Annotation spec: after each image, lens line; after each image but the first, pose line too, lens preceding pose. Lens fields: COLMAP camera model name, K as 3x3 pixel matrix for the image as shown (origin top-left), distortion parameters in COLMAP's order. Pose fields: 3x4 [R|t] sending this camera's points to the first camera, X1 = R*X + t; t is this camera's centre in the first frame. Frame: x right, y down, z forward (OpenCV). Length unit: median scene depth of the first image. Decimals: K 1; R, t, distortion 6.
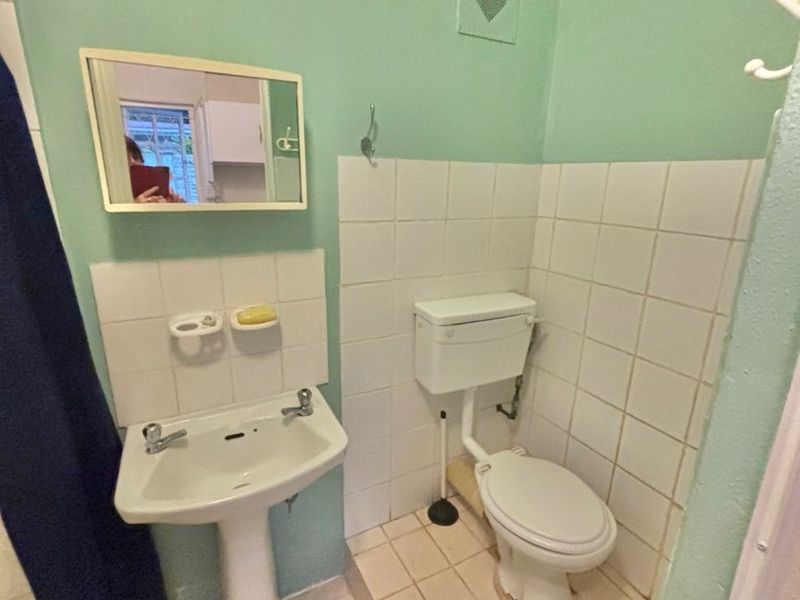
lens RADIAL K [[422.7, 0, 400.0], [0, 422.7, 300.0], [0, 0, 1]] dist [-0.003303, -0.001135]
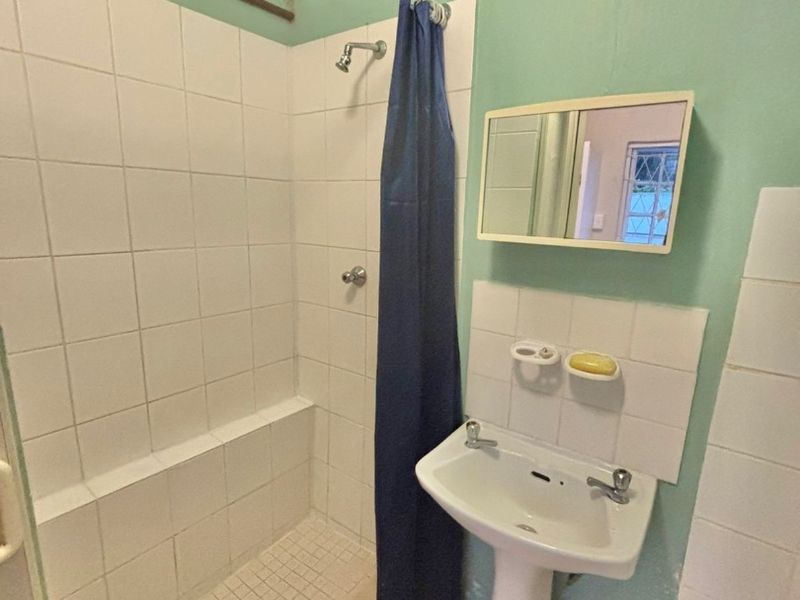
lens RADIAL K [[435.4, 0, 400.0], [0, 435.4, 300.0], [0, 0, 1]] dist [0.000086, -0.000200]
pose [[0.427382, 0.182623, -0.885434, 0.284766], [-0.264936, 0.961688, 0.070471, -0.050775], [0.864380, 0.204465, 0.459392, 0.186877]]
